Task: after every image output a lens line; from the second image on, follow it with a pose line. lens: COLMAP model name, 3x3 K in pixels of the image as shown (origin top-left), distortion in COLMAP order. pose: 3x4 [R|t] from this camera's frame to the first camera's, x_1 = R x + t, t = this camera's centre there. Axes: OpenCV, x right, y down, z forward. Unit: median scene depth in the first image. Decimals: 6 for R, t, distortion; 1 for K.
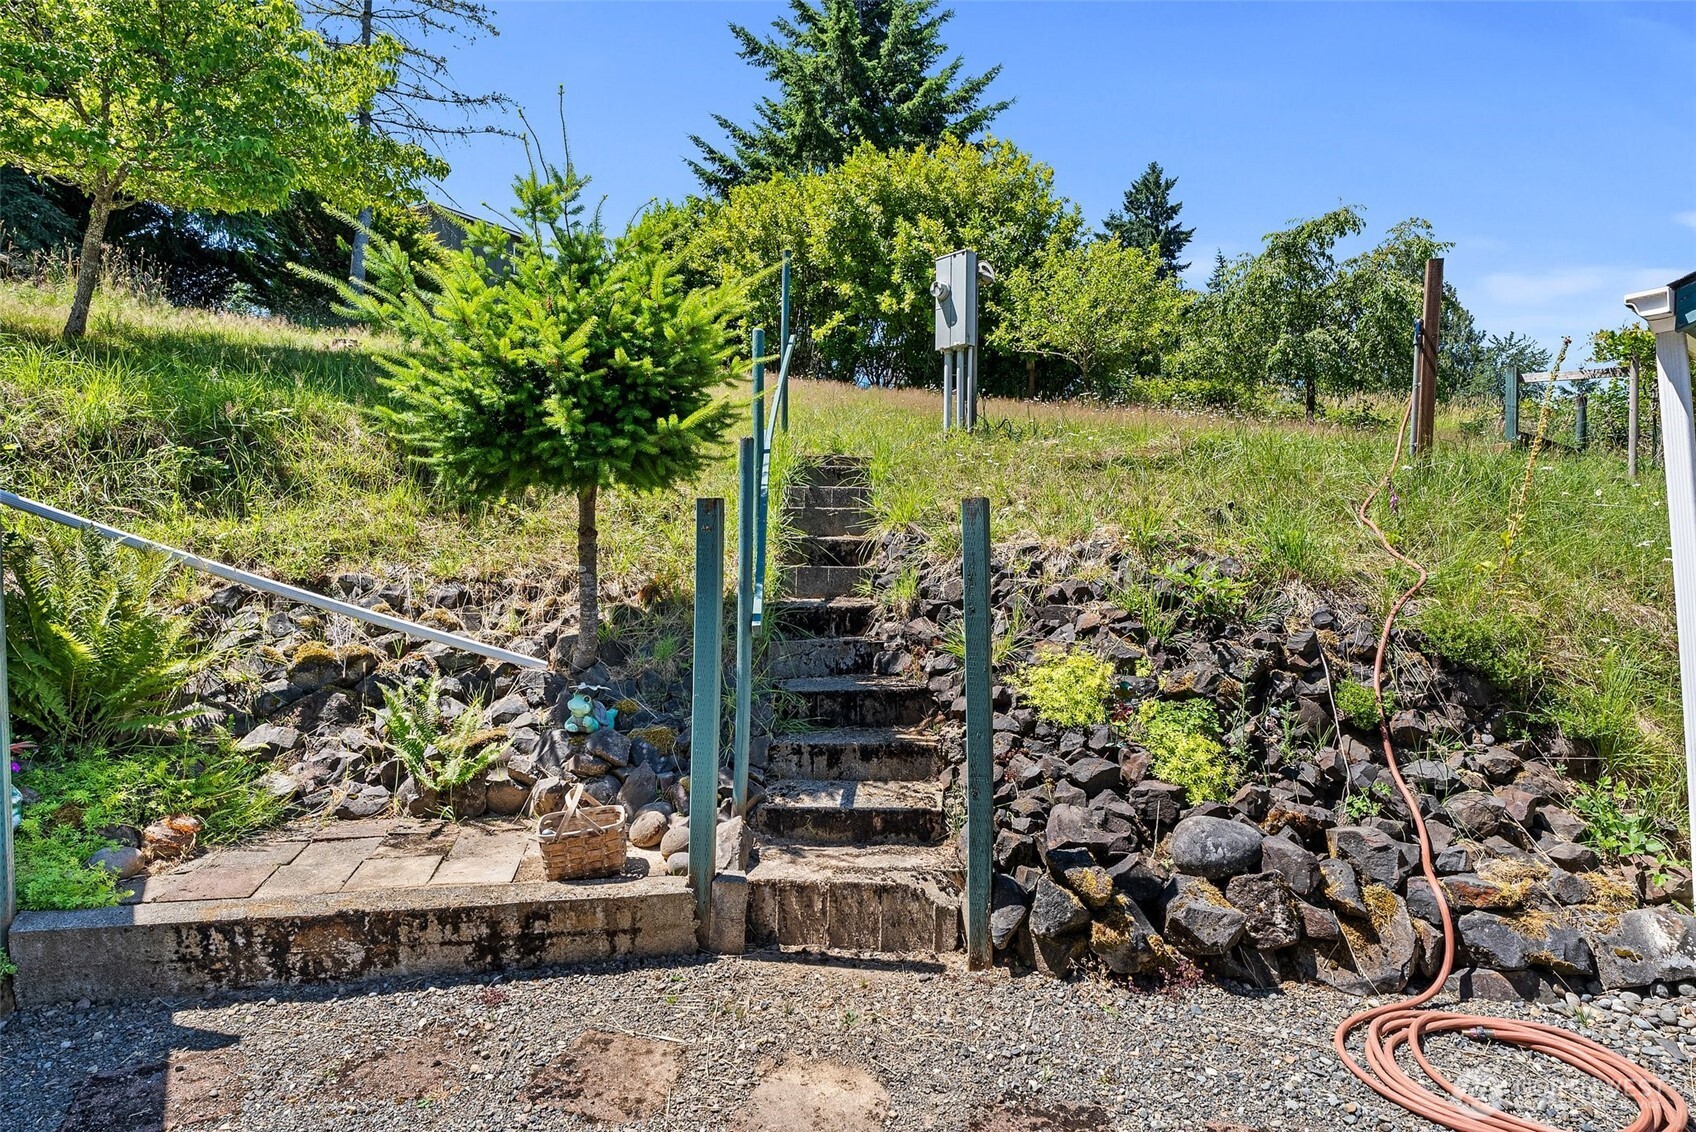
lens RADIAL K [[924.1, 0, 850.6], [0, 924.1, 571.6], [0, 0, 1]] dist [-0.002586, 0.000021]
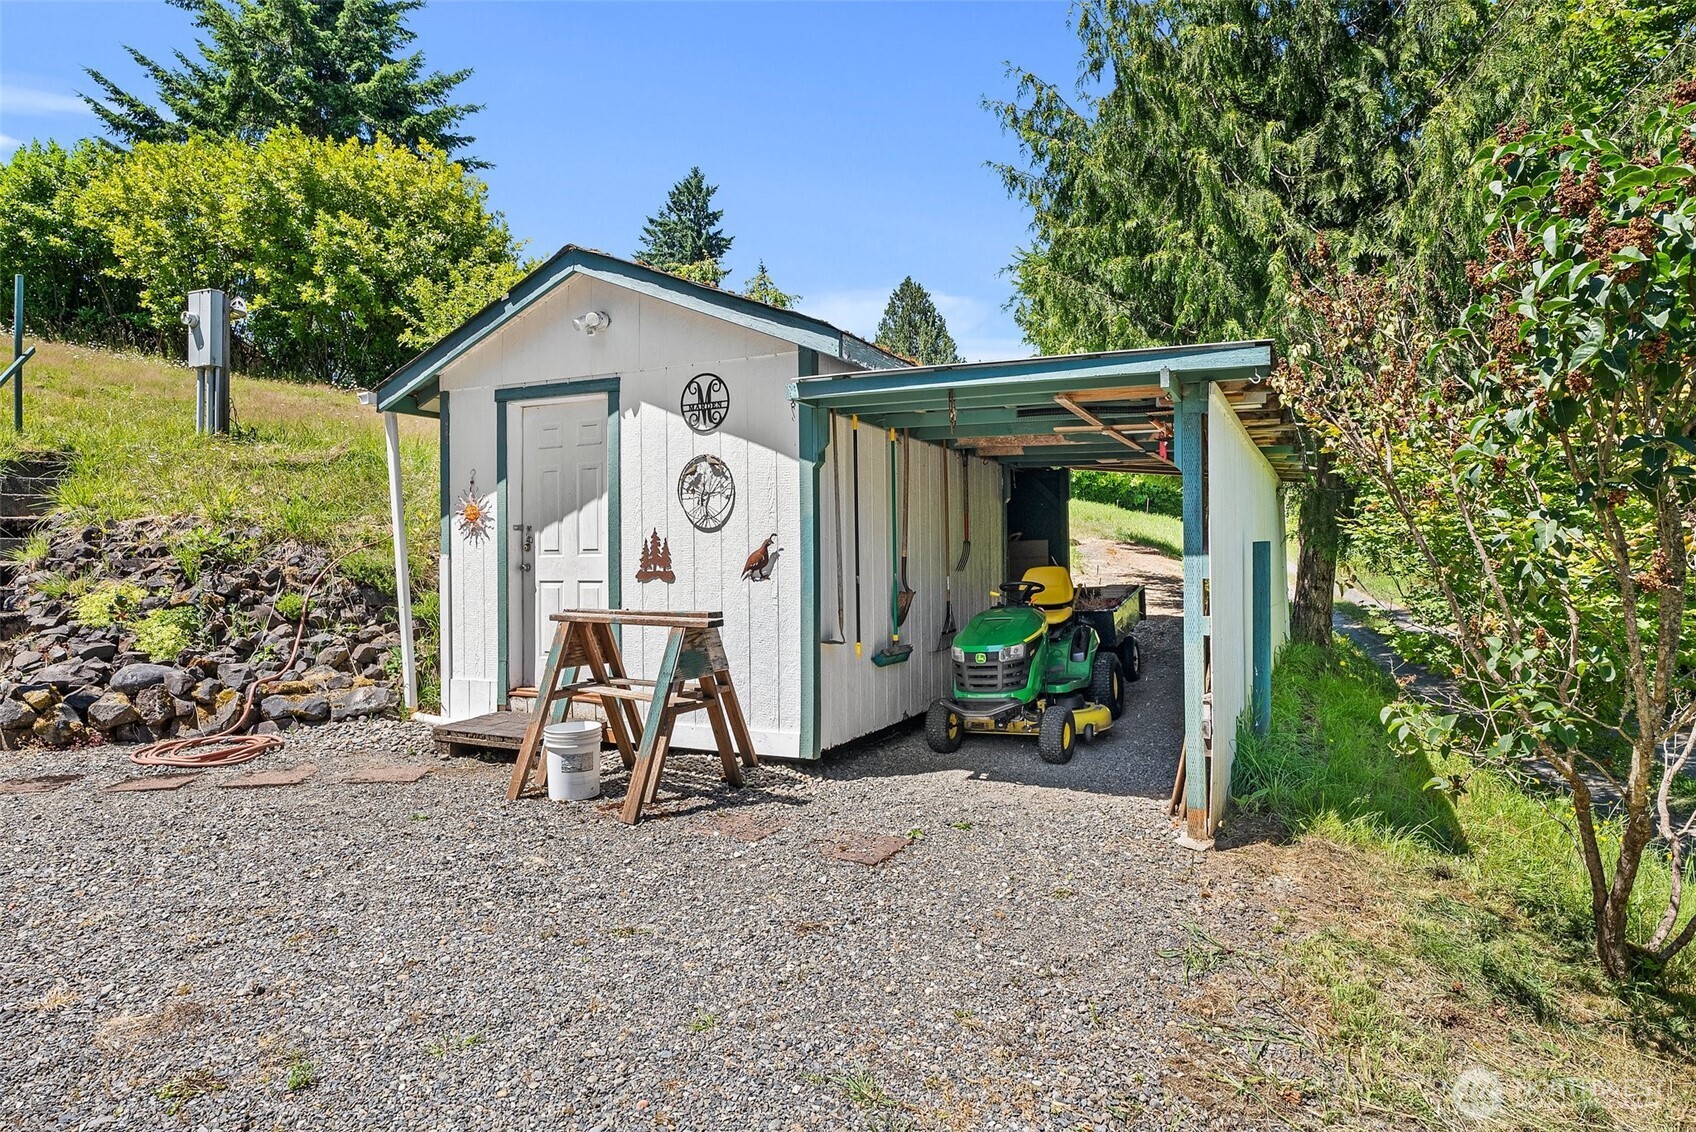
lens RADIAL K [[945.5, 0, 847.8], [0, 945.5, 554.9], [0, 0, 1]] dist [-0.004062, 0.001406]
pose [[0.895288, -0.015041, 0.445233, 0.095862], [0.021202, 0.999736, -0.008860, 0.011509], [-0.444982, 0.017372, 0.895371, -0.153244]]
